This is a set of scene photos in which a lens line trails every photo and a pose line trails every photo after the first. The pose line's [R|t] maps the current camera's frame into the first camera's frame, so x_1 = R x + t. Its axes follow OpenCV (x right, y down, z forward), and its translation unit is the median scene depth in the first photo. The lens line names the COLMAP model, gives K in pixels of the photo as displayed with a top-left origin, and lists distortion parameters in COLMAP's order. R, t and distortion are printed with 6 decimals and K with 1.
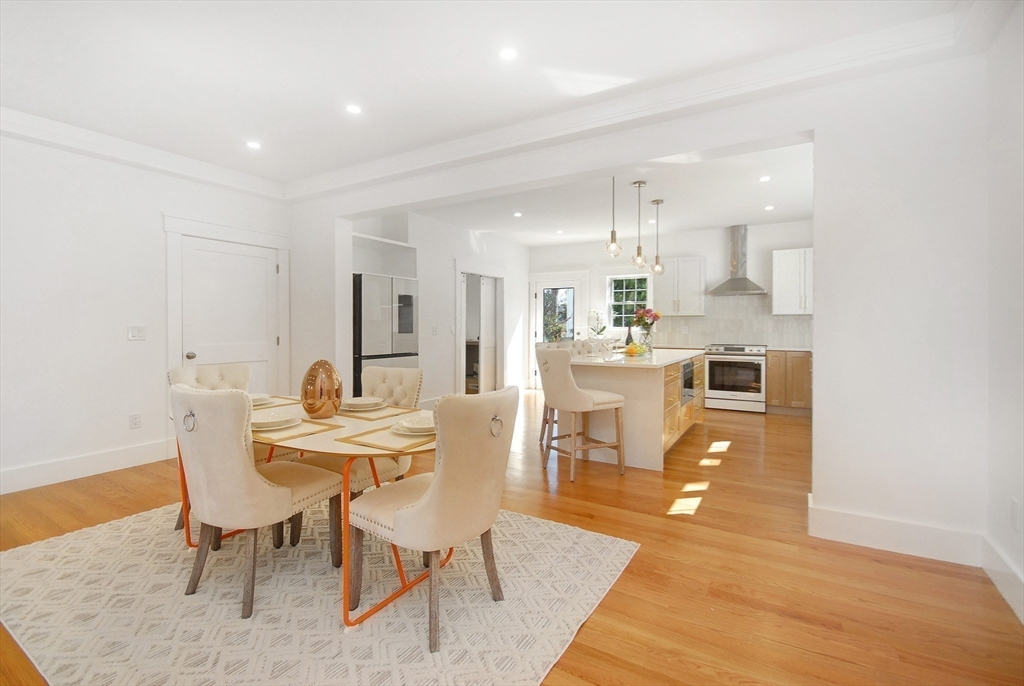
lens RADIAL K [[443.0, 0, 509.9], [0, 443.0, 330.8], [0, 0, 1]] dist [0.000397, 0.000134]
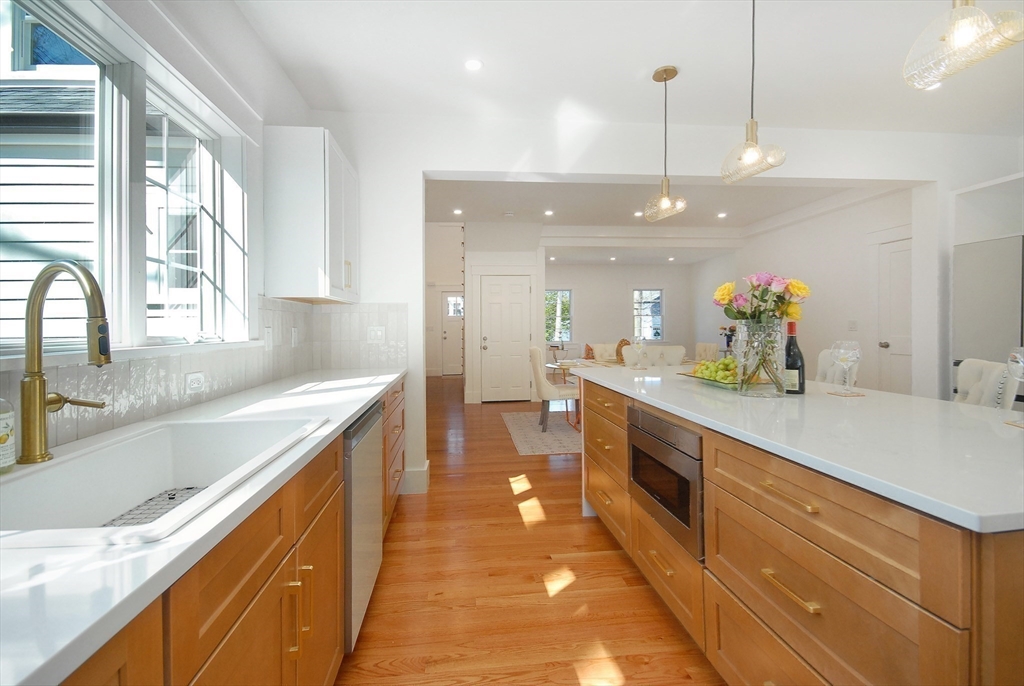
lens RADIAL K [[443.0, 0, 509.9], [0, 443.0, 330.8], [0, 0, 1]] dist [0.000397, 0.000134]
pose [[-0.776982, -0.000789, -0.629522, 0.532340], [-0.003933, 0.999986, 0.003601, -0.000084], [0.629510, 0.005274, -0.776974, 0.877815]]
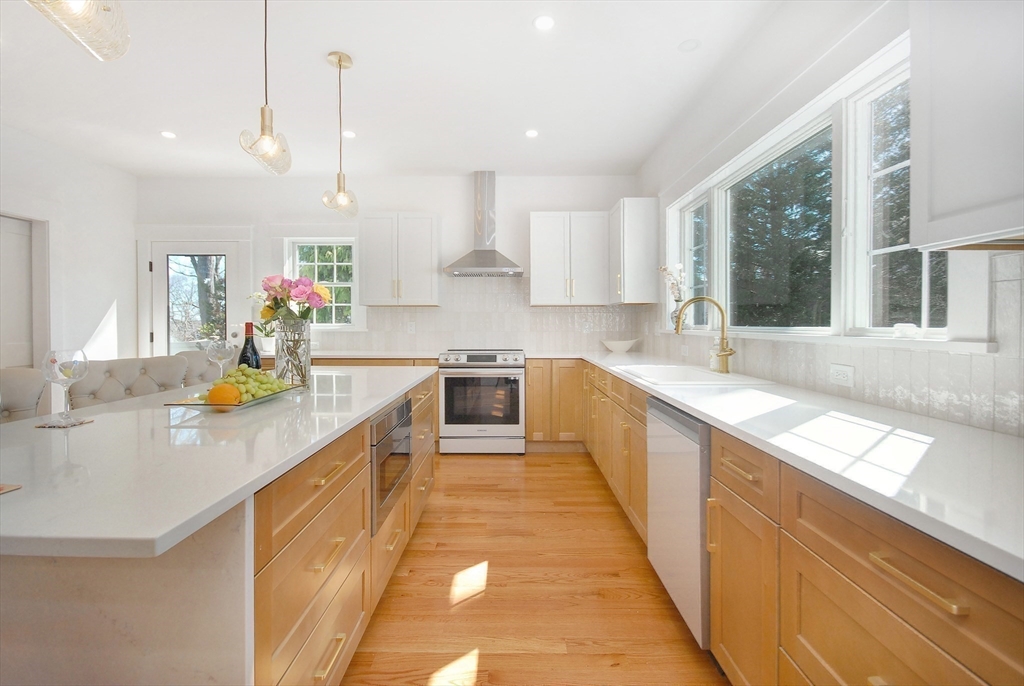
lens RADIAL K [[443.0, 0, 509.9], [0, 443.0, 330.8], [0, 0, 1]] dist [0.000397, 0.000134]
pose [[0.847599, -0.011396, 0.530515, 0.201914], [0.007350, 0.999926, 0.009737, -0.003335], [-0.530587, -0.004354, 0.847619, 0.435058]]
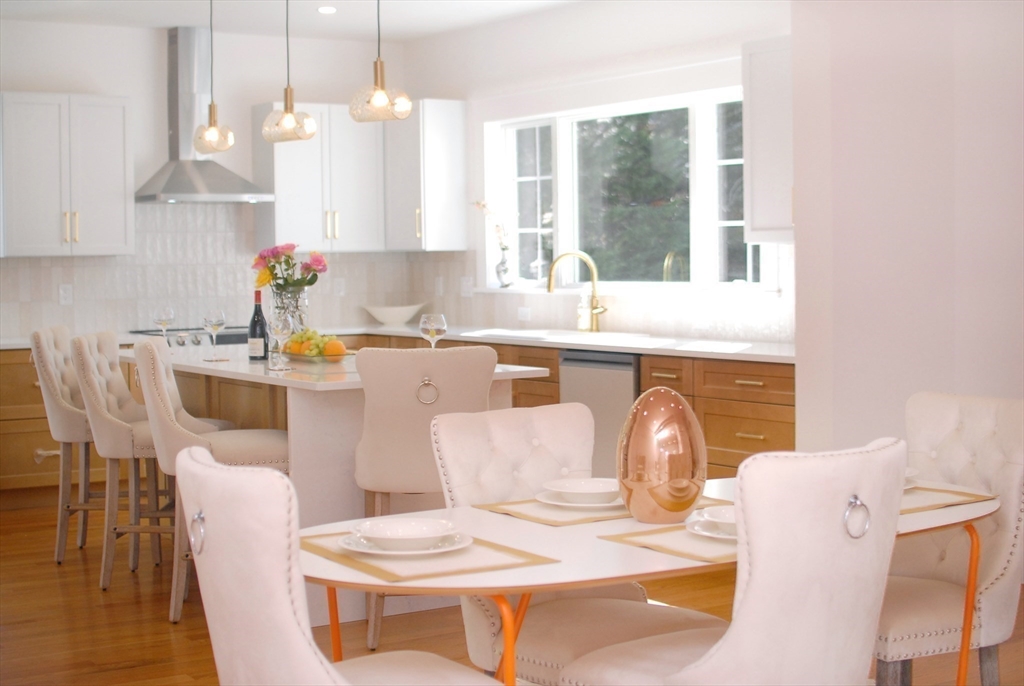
lens RADIAL K [[1524.5, 0, 512.0], [0, 1524.5, 343.0], [0, 0, 1]] dist [-0.257598, -0.002766]
pose [[0.401191, -0.059445, 0.914063, -0.653850], [0.022479, 0.998230, 0.055053, -0.024064], [-0.915718, -0.001540, 0.401818, 0.210232]]
